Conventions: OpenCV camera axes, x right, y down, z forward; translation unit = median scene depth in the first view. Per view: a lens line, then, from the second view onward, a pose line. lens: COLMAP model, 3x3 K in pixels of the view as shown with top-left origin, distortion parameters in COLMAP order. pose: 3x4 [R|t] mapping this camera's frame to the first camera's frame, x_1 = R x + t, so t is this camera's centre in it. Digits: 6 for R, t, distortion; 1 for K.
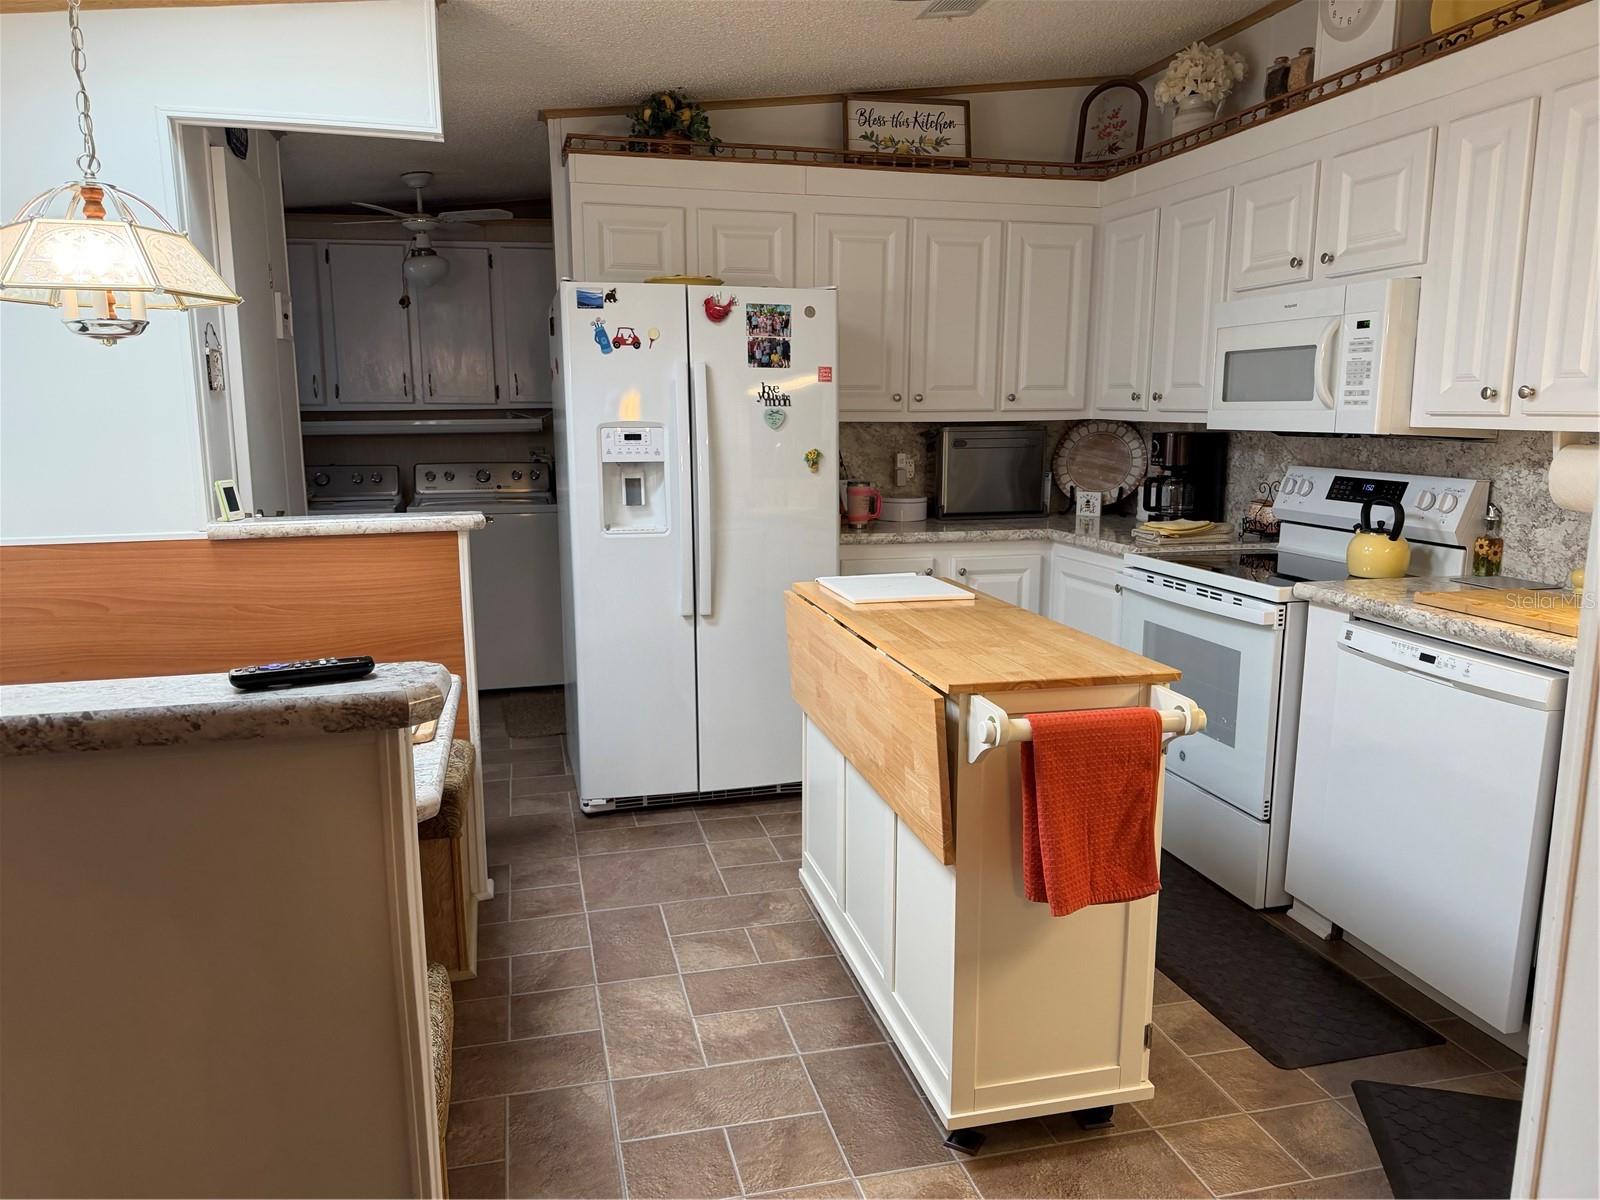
lens RADIAL K [[1122.9, 0, 797.8], [0, 1122.9, 606.5], [0, 0, 1]] dist [0.069088, -0.121555]
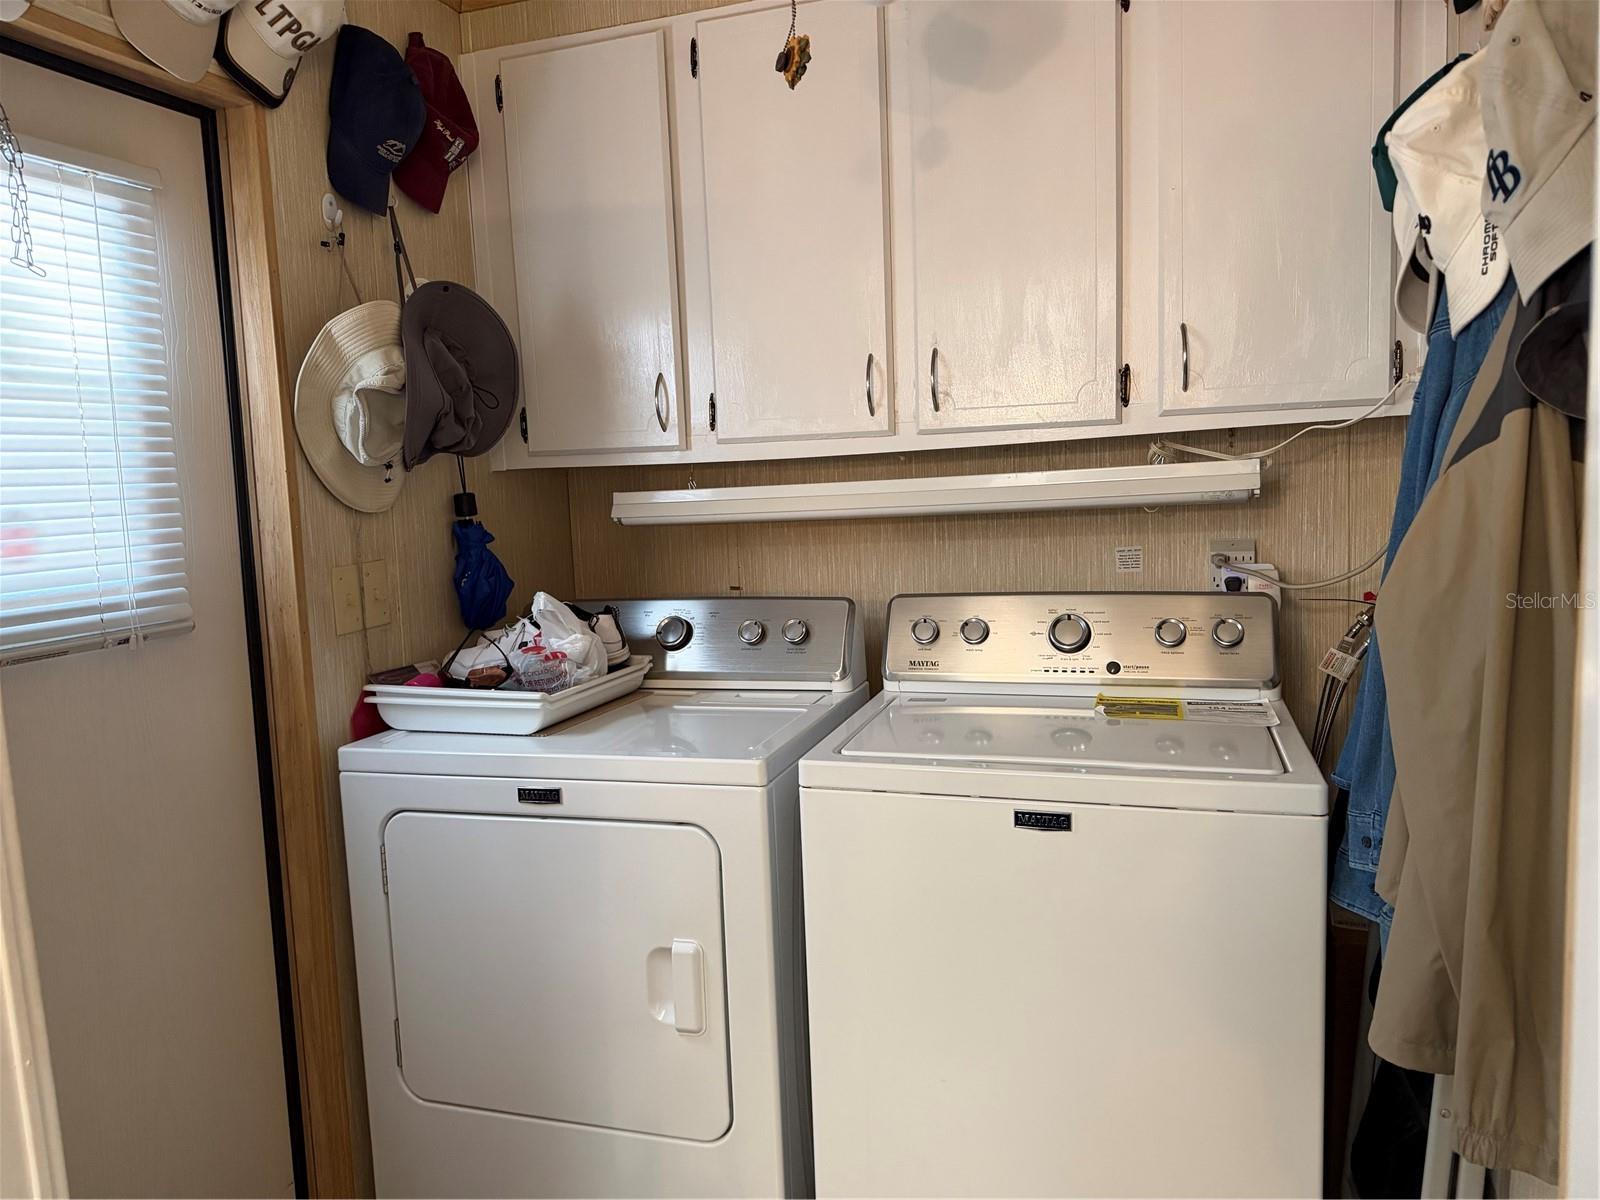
lens RADIAL K [[1140.1, 0, 800.0], [0, 1140.1, 600.0], [0, 0, 1]] dist [0.150014, -0.279687]
pose [[0.830066, 0.029926, -0.556861, -0.280157], [-0.056829, 0.997900, -0.031082, -0.201954], [0.554762, 0.057446, 0.830024, 1.216868]]
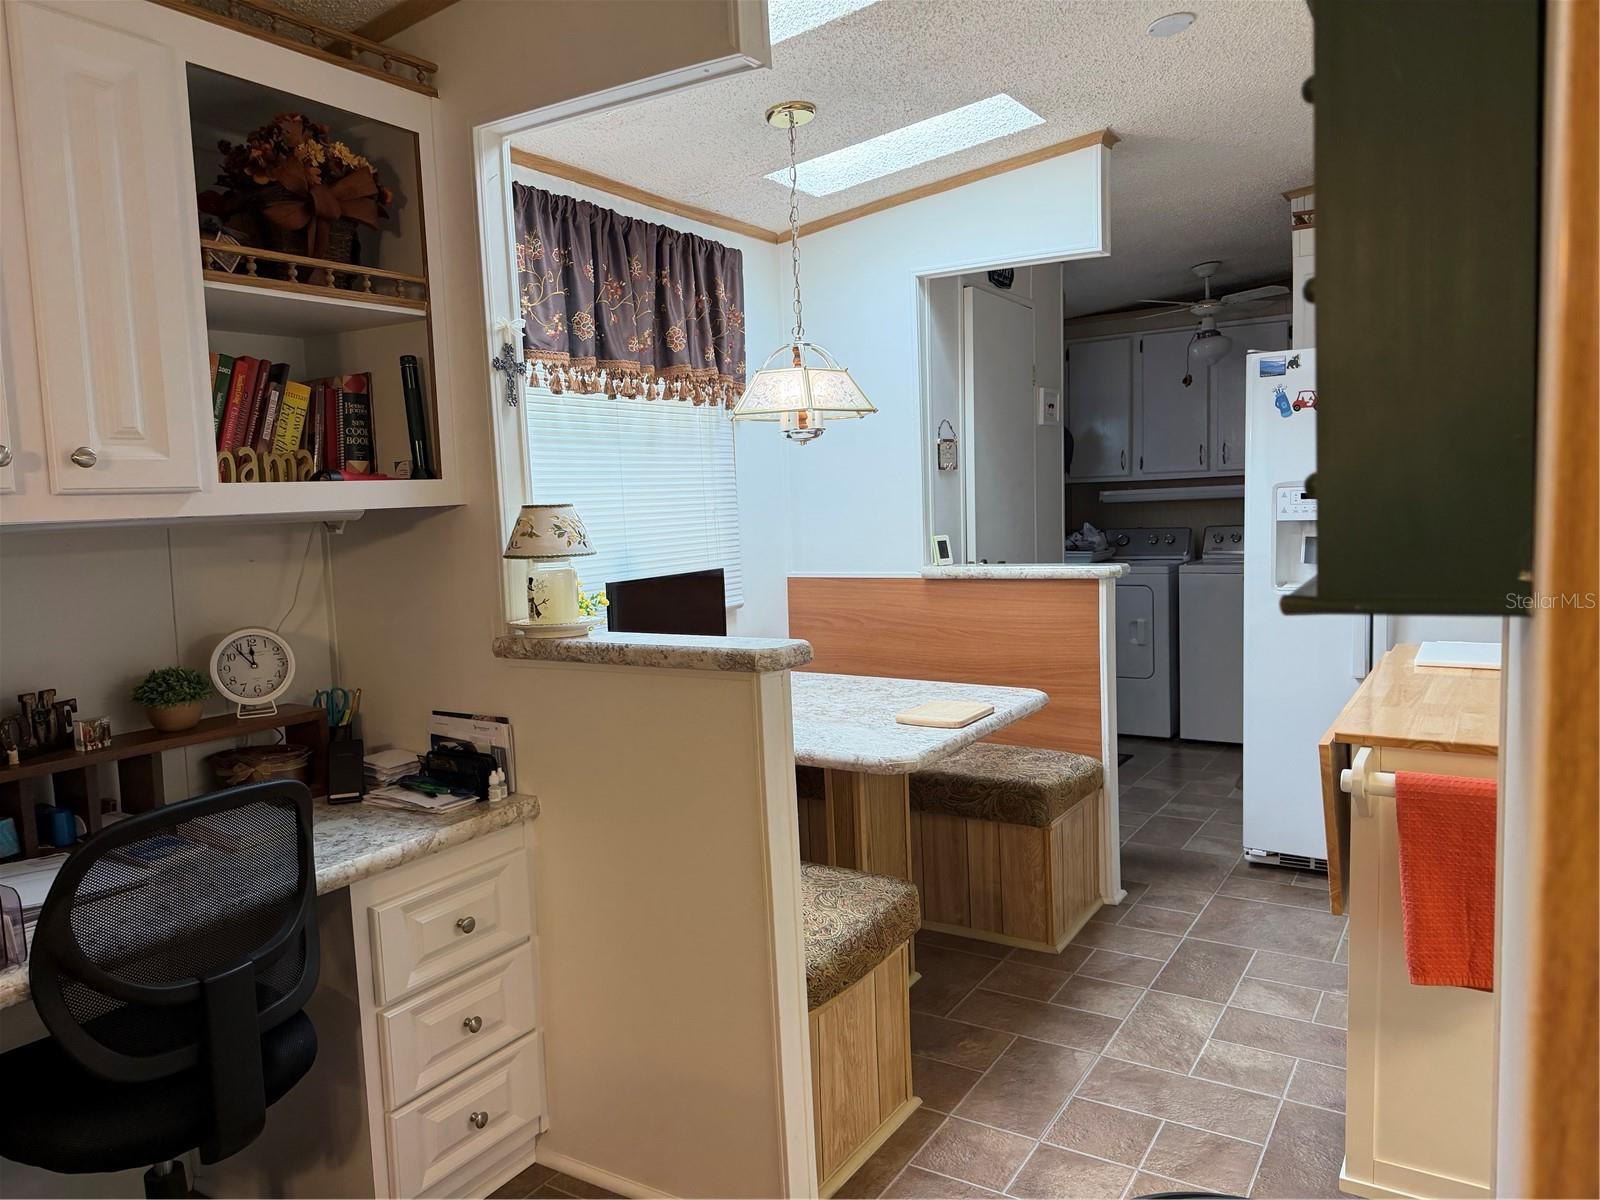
lens RADIAL K [[1140.1, 0, 800.0], [0, 1140.1, 600.0], [0, 0, 1]] dist [0.150014, -0.279687]
pose [[0.687061, 0.044947, -0.725209, 0.356215], [-0.094635, 0.995119, -0.027982, 0.018404], [0.720411, 0.087855, 0.687960, -0.051007]]
